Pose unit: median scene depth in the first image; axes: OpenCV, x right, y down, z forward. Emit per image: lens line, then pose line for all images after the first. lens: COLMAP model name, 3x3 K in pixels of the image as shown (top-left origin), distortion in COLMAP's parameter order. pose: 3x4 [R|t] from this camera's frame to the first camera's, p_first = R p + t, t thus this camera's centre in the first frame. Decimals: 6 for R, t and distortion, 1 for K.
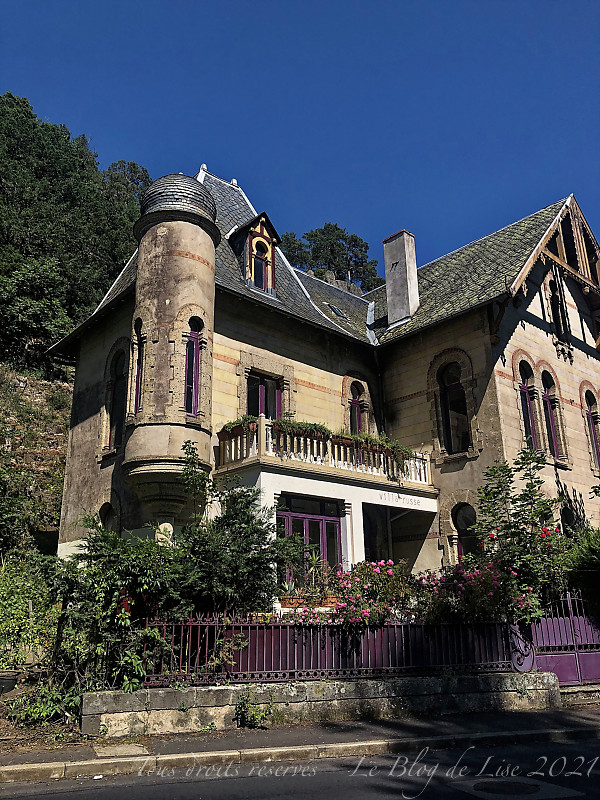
lens RADIAL K [[661.3, 0, 300.0], [0, 661.3, 400.0], [0, 0, 1]] dist [-0.001881, -0.003762]
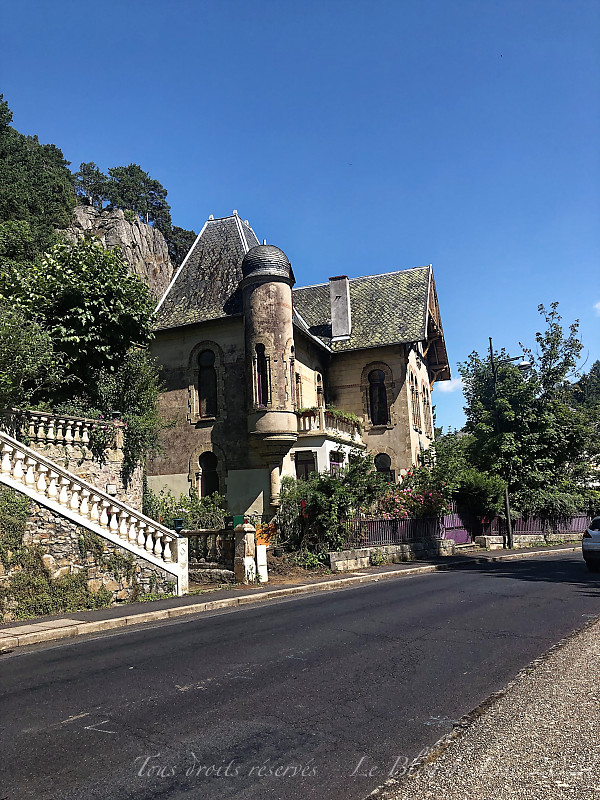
lens RADIAL K [[661.3, 0, 300.0], [0, 661.3, 400.0], [0, 0, 1]] dist [-0.001881, -0.003762]
pose [[0.878236, 0.055272, 0.475023, -0.899222], [-0.119558, 0.987133, 0.106183, -0.165717], [-0.463042, -0.150046, 0.873543, -0.474577]]
